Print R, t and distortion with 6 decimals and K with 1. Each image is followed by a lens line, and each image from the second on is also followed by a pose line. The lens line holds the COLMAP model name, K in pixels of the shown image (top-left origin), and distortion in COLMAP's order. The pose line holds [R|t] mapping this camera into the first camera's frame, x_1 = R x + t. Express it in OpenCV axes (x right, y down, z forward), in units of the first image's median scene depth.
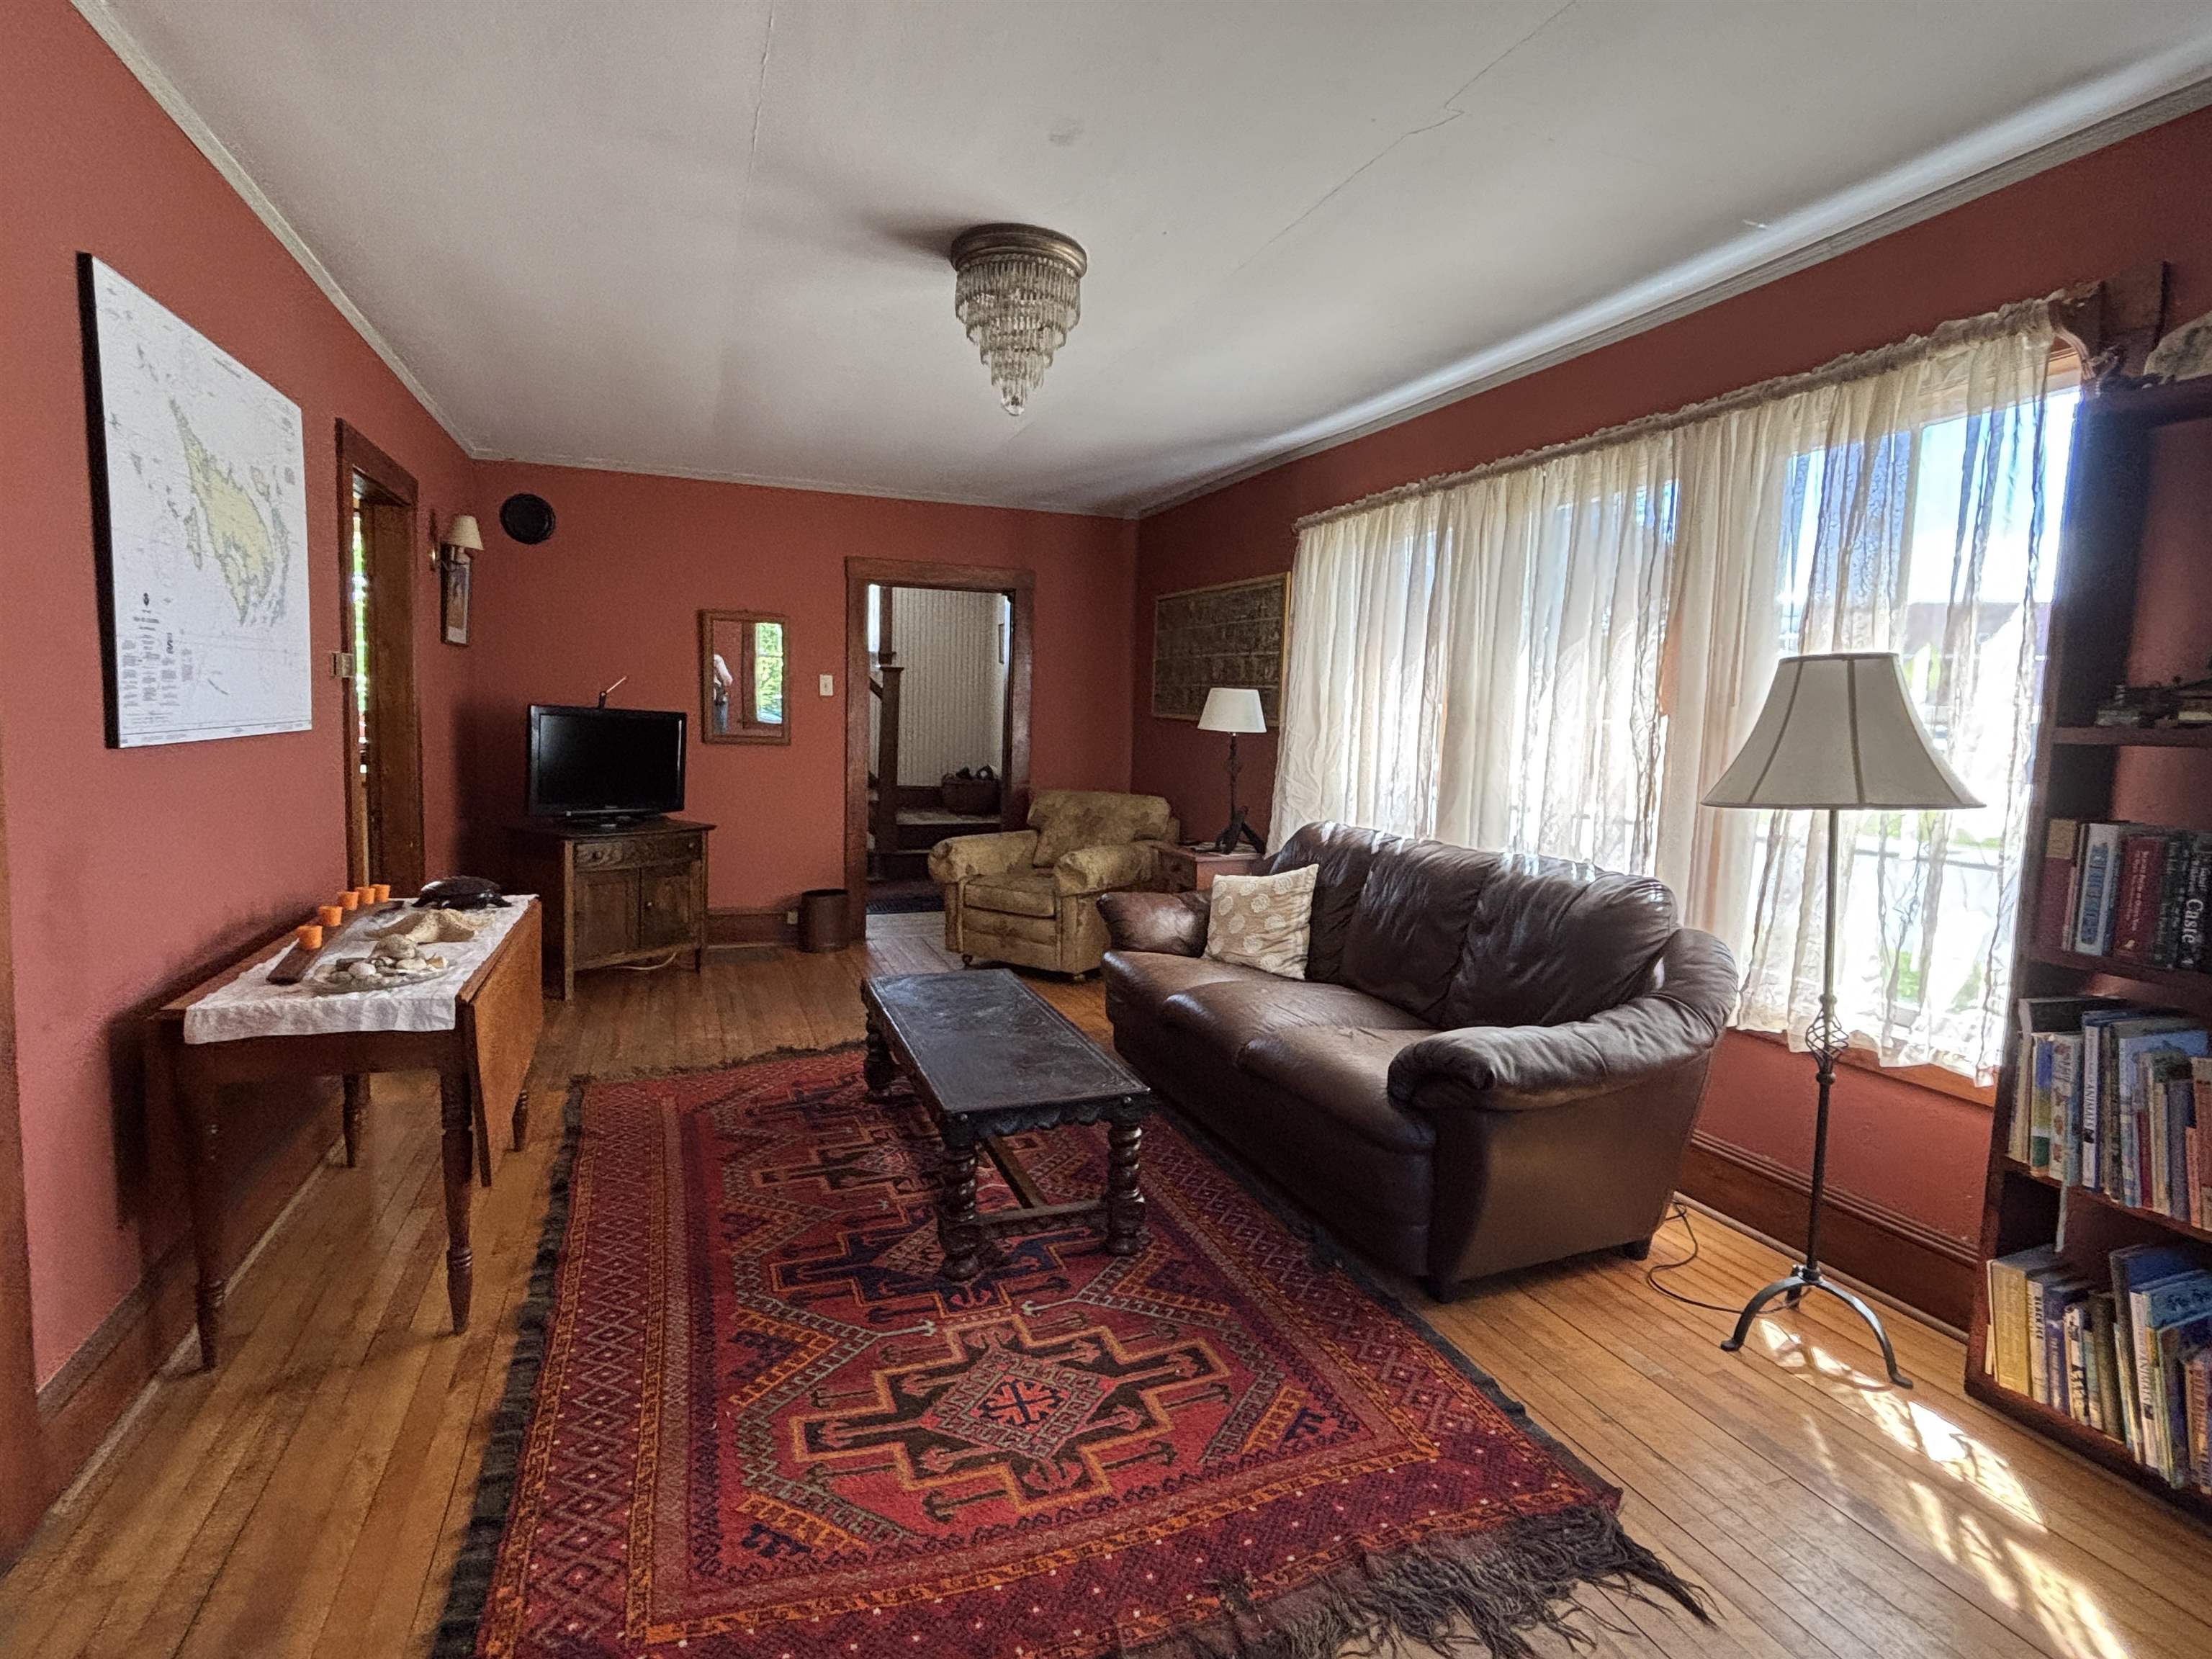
lens RADIAL K [[1109.6, 0, 1106.0], [0, 1109.6, 829.5], [0, 0, 1]] dist [0.000204, 0.000012]
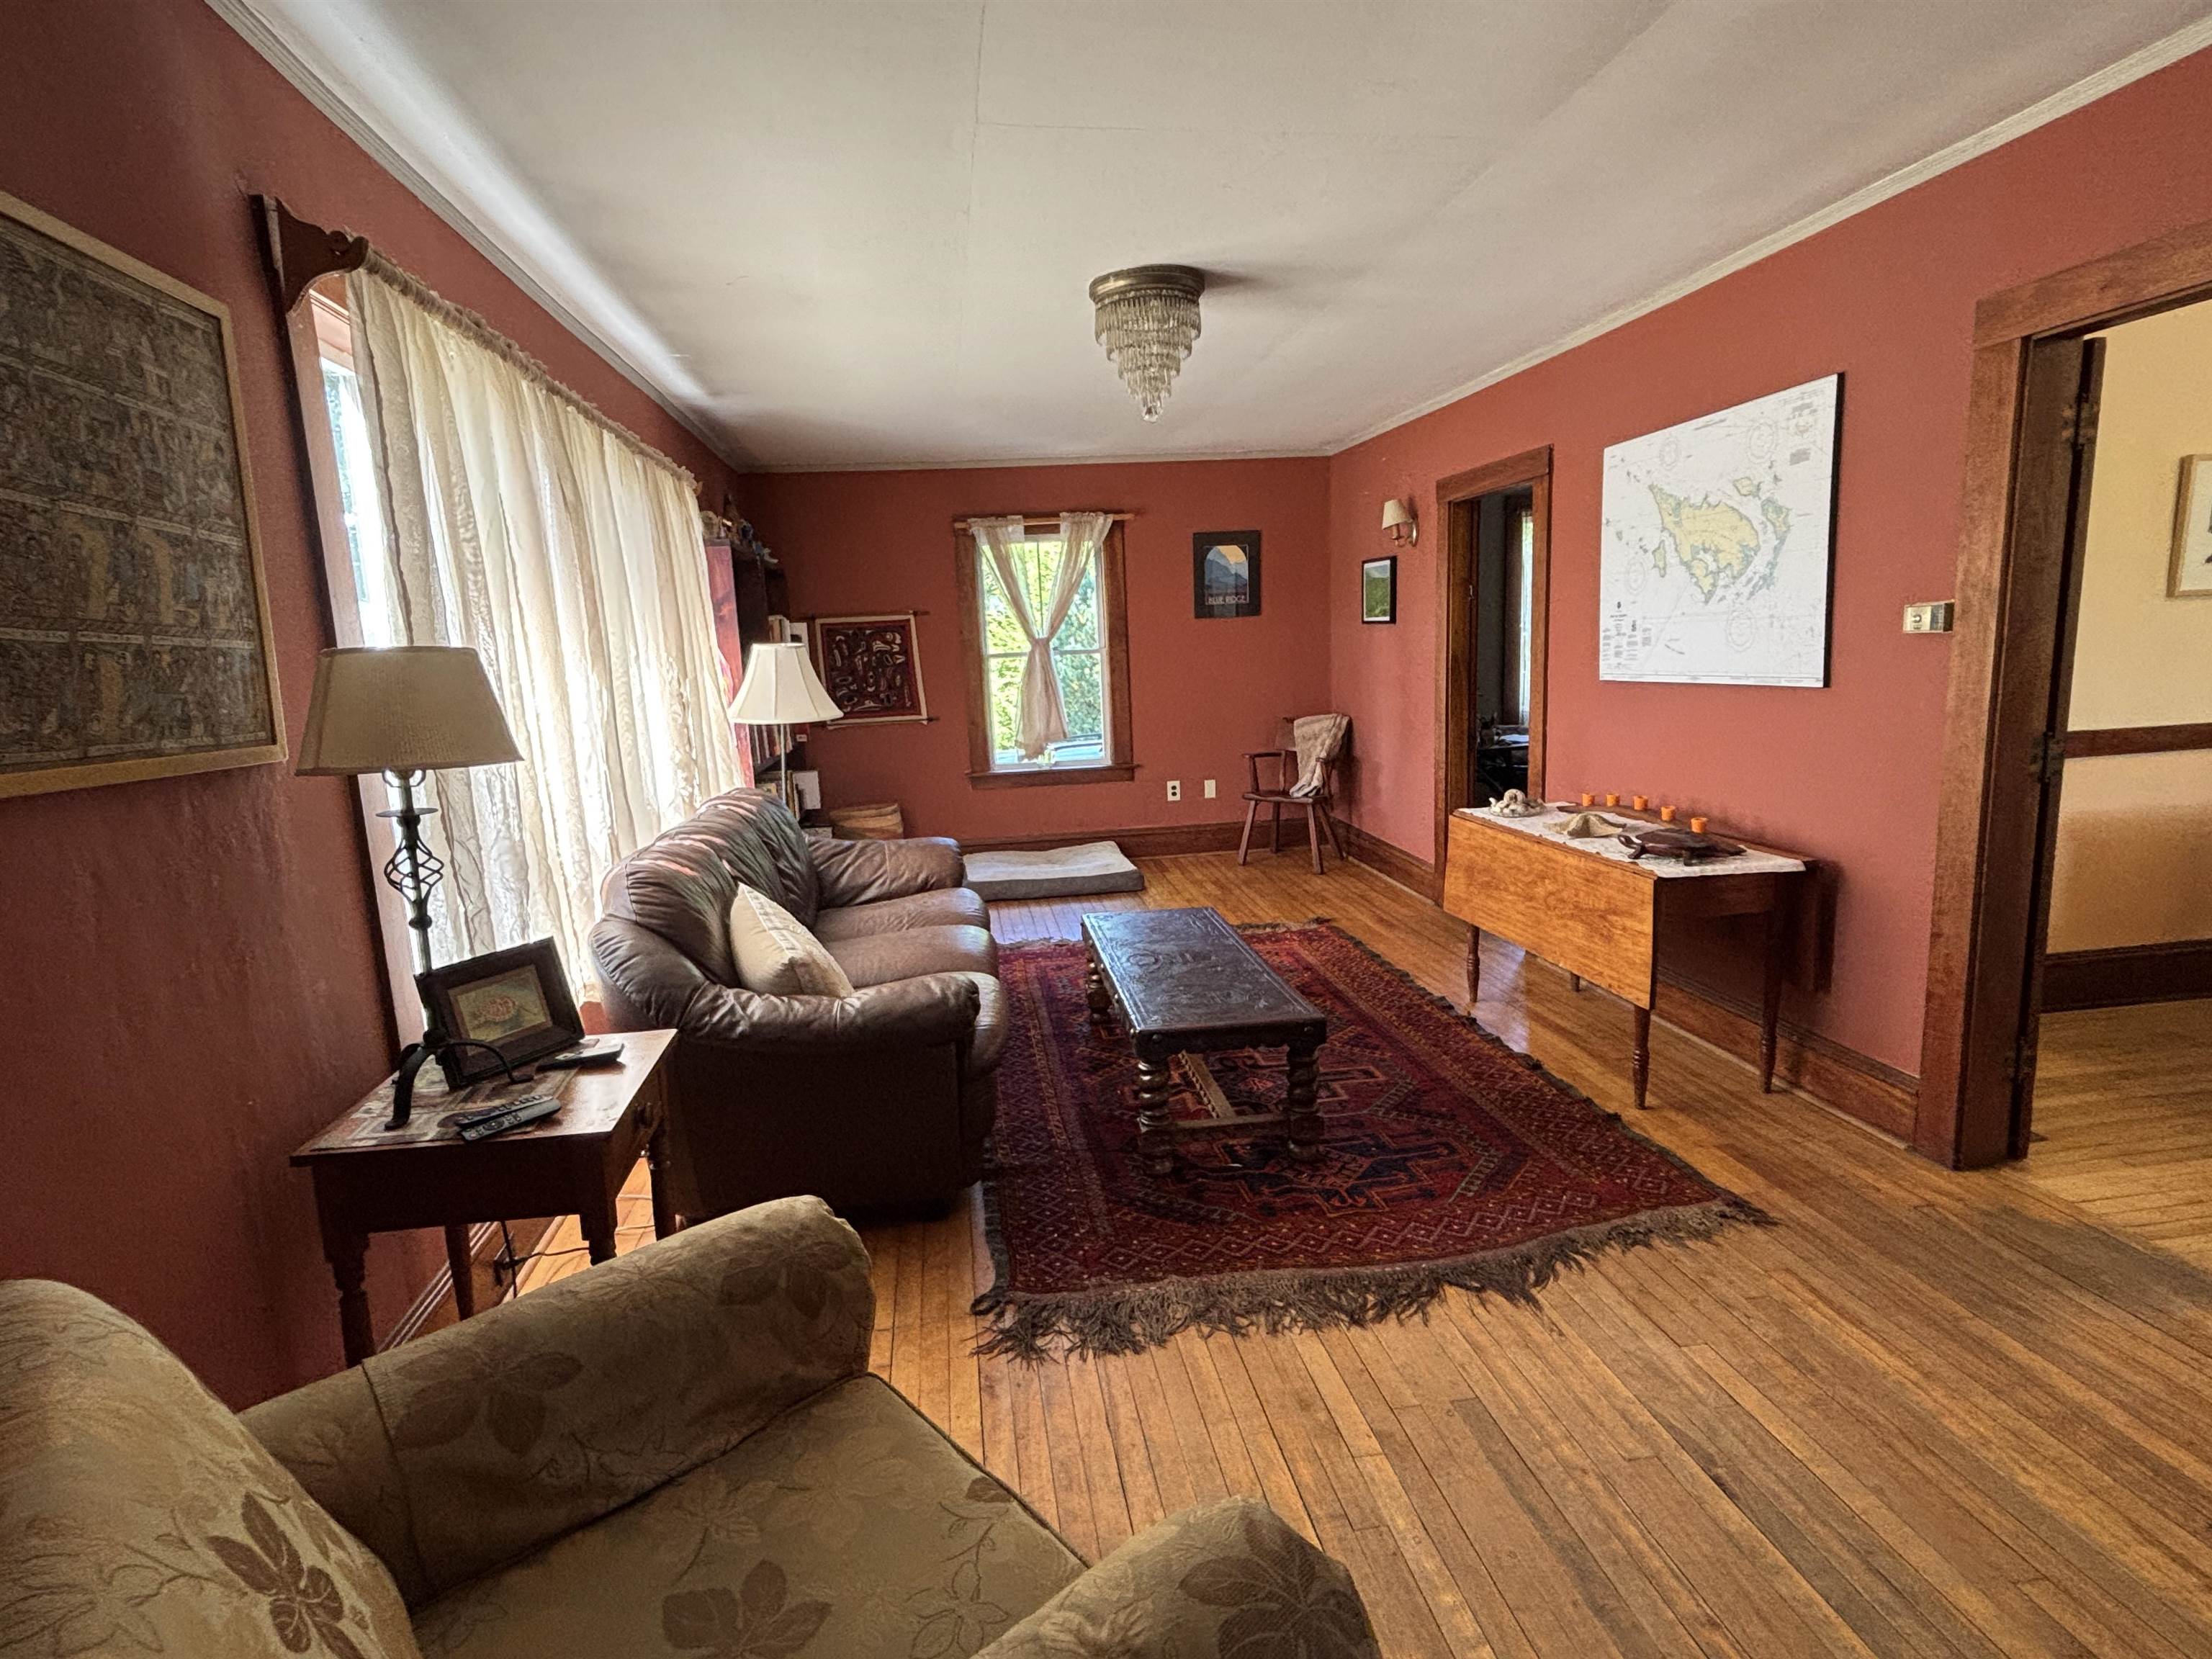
lens RADIAL K [[1109.6, 0, 1106.0], [0, 1109.6, 829.5], [0, 0, 1]] dist [0.000204, 0.000012]
pose [[-0.976287, -0.028552, 0.214588, -0.344445], [0.031079, 0.962509, 0.269463, -0.314494], [-0.214237, 0.269742, -0.938798, 2.580230]]
